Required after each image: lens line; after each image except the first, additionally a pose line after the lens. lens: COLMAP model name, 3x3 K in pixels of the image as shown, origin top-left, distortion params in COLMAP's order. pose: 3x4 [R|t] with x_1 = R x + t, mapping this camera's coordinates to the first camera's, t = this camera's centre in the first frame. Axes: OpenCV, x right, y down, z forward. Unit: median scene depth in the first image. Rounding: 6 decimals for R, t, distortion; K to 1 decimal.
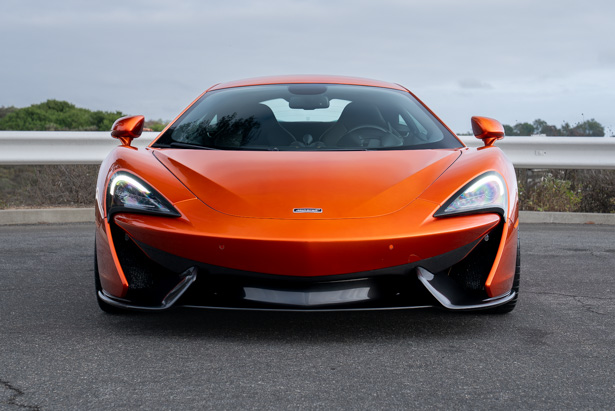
lens RADIAL K [[1111.9, 0, 317.6], [0, 1111.9, 205.0], [0, 0, 1]] dist [0.188173, -0.057466]
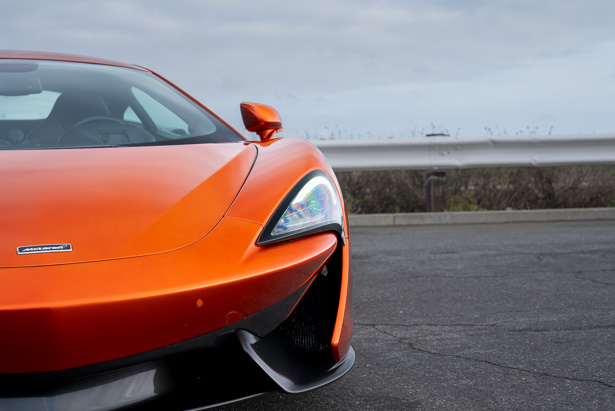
lens RADIAL K [[948.8, 0, 296.2], [0, 948.8, 204.3], [0, 0, 1]] dist [0.159469, 0.162225]
pose [[0.952356, -0.047692, 0.301236, -0.031259], [0.049603, 0.998768, 0.001305, -0.011205], [-0.300928, 0.013699, 0.953549, 0.464905]]
